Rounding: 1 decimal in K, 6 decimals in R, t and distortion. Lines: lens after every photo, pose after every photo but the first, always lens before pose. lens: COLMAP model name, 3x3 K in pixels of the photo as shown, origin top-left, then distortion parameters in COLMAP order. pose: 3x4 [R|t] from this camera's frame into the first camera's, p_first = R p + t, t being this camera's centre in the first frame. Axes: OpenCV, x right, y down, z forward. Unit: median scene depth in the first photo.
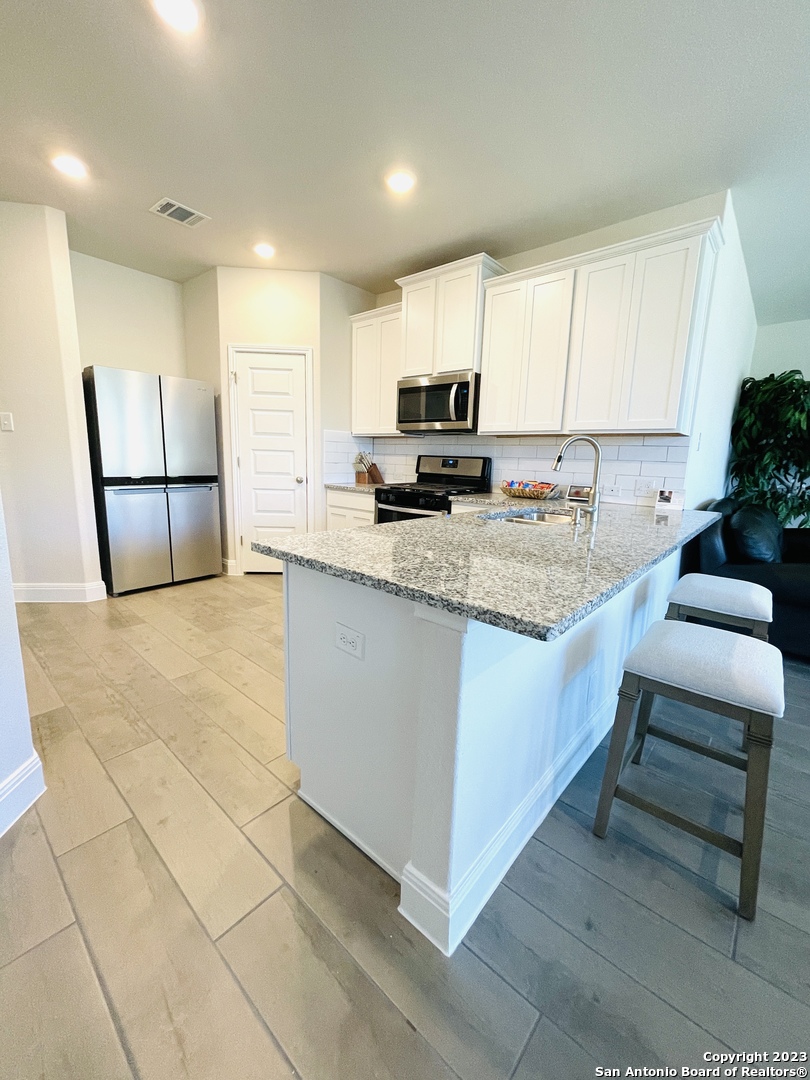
lens RADIAL K [[433.7, 0, 403.6], [0, 433.7, 537.3], [0, 0, 1]] dist [0.002953, -0.001107]
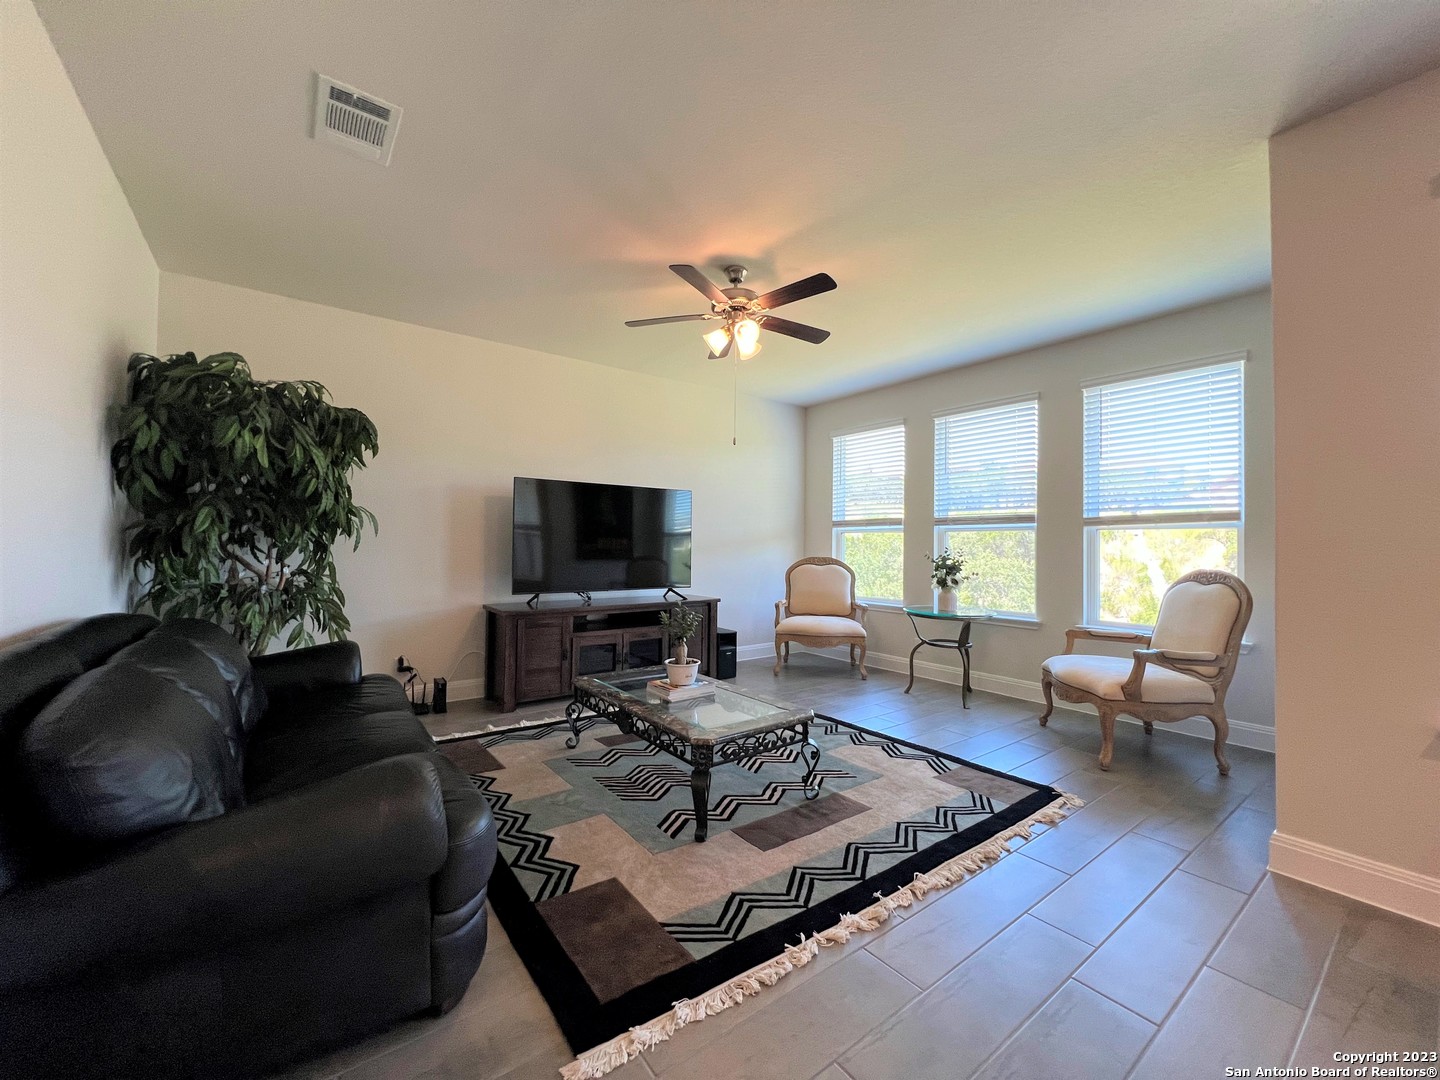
lens RADIAL K [[584.2, 0, 724.5], [0, 584.2, 535.6], [0, 0, 1]] dist [-0.002479, -0.000282]
pose [[0.210059, -0.008084, 0.977655, 0.300962], [0.169411, 0.985140, -0.028254, -0.044667], [-0.962899, 0.171561, 0.208307, 0.287286]]
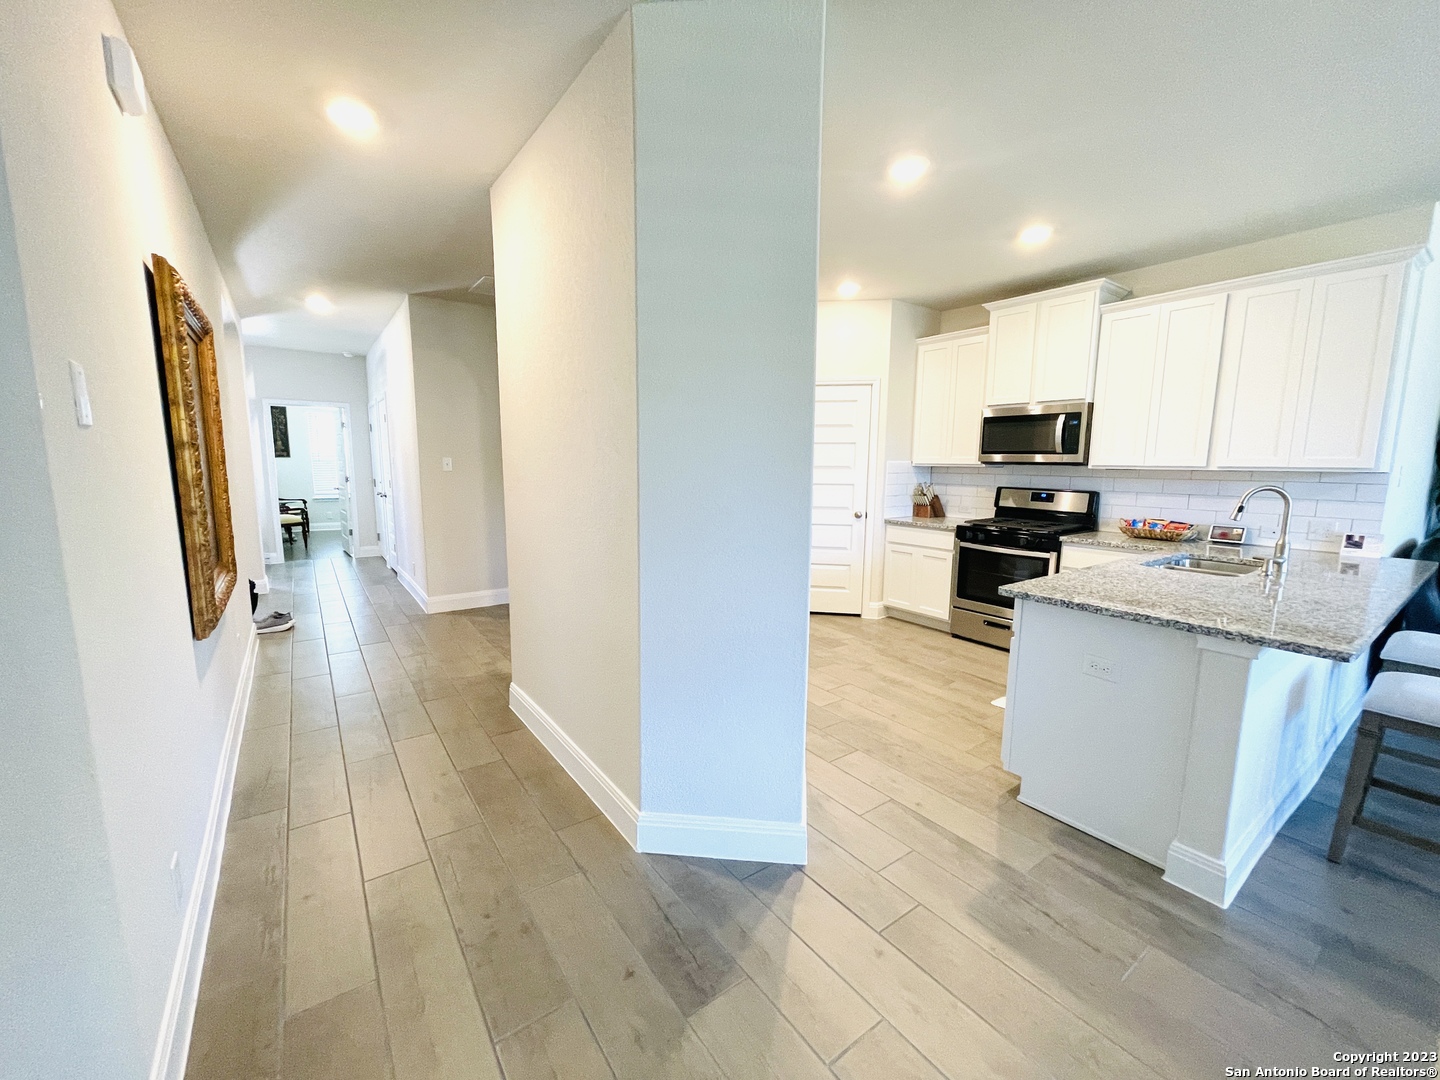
lens RADIAL K [[578.3, 0, 715.1], [0, 578.3, 542.2], [0, 0, 1]] dist [0.002953, -0.001107]
pose [[0.973266, 0.010534, -0.229440, -0.325551], [-0.021563, 0.998726, -0.045616, -0.011564], [0.228668, 0.049344, 0.972253, -0.361304]]
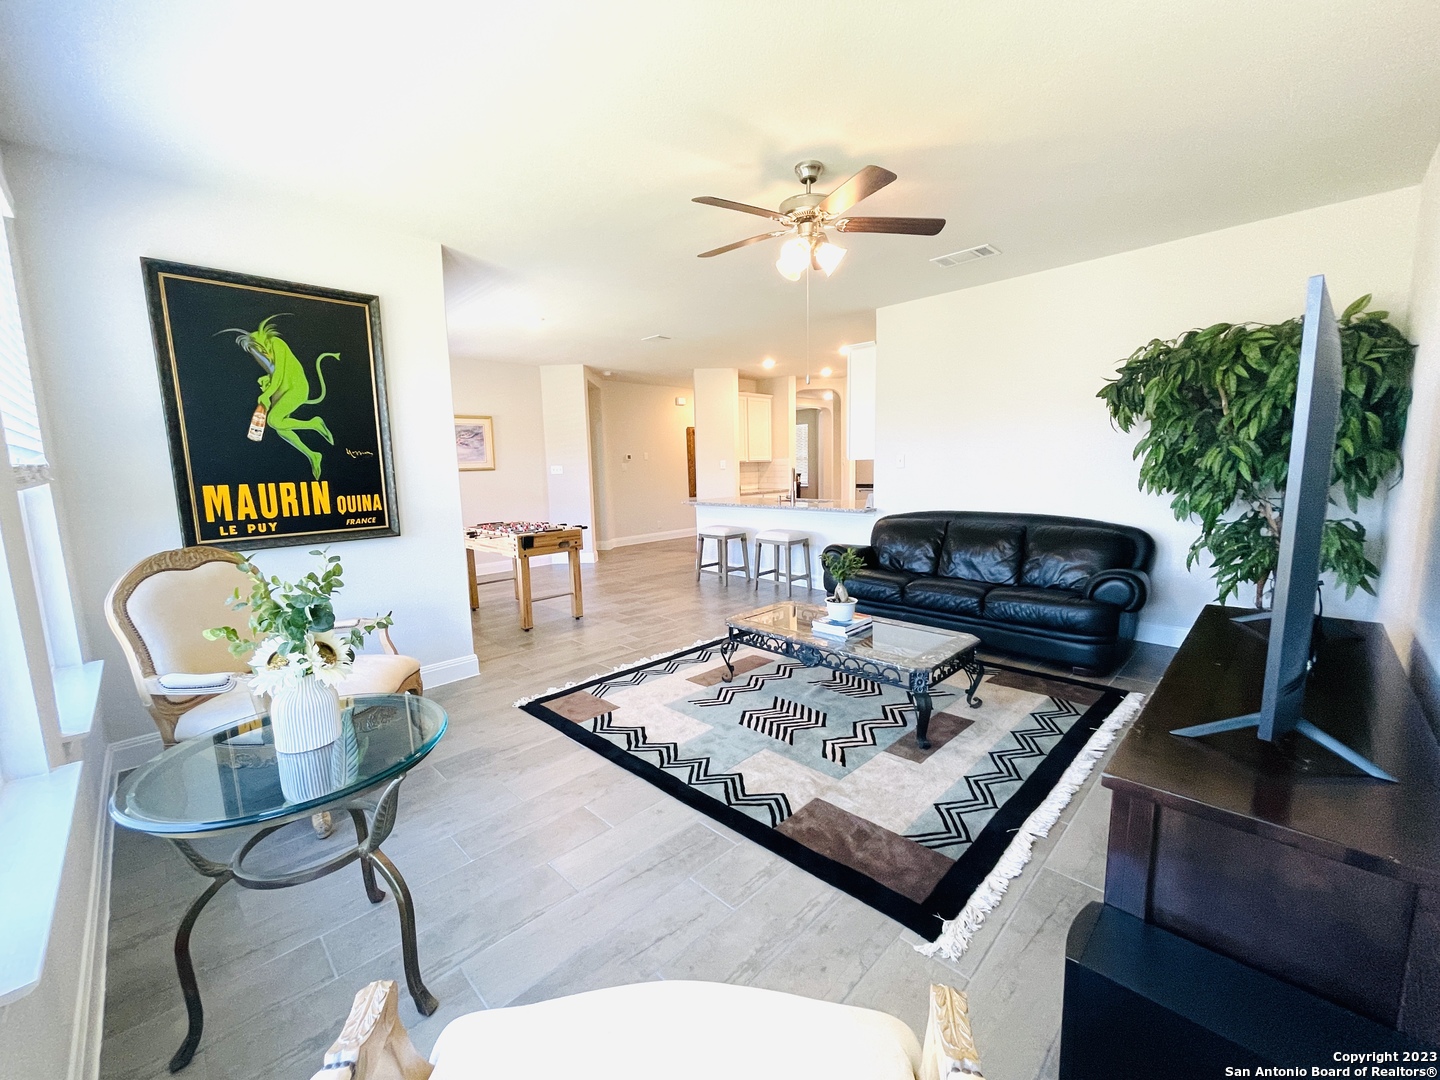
lens RADIAL K [[578.3, 0, 720.6], [0, 578.3, 542.1], [0, 0, 1]] dist [0.002953, -0.001107]
pose [[-0.068068, 0.106507, -0.991979, 1.895461], [-0.158684, 0.980472, 0.116160, -0.065984], [0.984980, 0.165318, -0.049837, 0.383804]]
